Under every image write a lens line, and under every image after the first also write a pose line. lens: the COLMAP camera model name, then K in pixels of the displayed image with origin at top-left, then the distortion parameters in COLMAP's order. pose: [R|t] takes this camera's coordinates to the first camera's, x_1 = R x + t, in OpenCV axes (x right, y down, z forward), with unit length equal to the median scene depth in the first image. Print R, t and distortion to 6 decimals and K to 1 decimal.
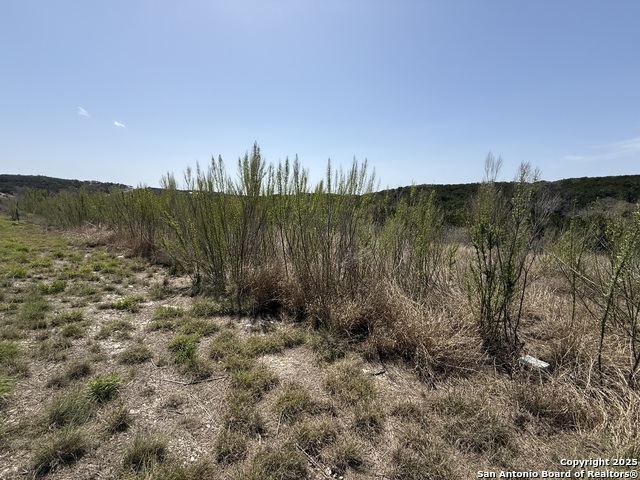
lens RADIAL K [[259.2, 0, 322.0], [0, 259.2, 240.4], [0, 0, 1]] dist [0.001567, -0.000281]
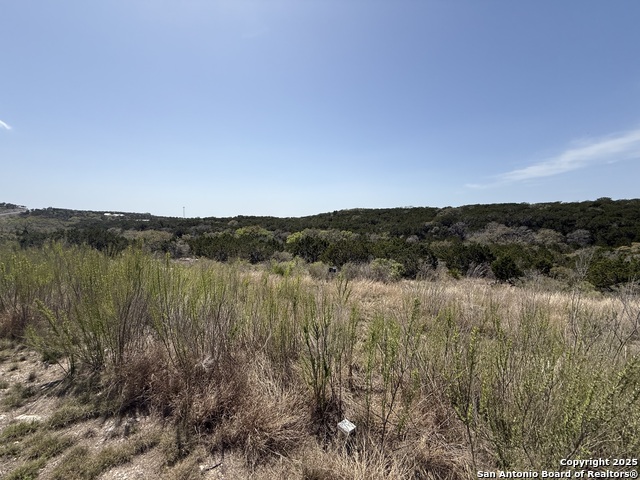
lens RADIAL K [[259.2, 0, 321.6], [0, 259.2, 234.9], [0, 0, 1]] dist [0.001567, -0.000281]
pose [[0.973909, -0.024727, 0.225586, 0.314745], [0.048423, 0.993796, -0.100124, -0.293306], [-0.221711, 0.108435, 0.969065, -0.288149]]
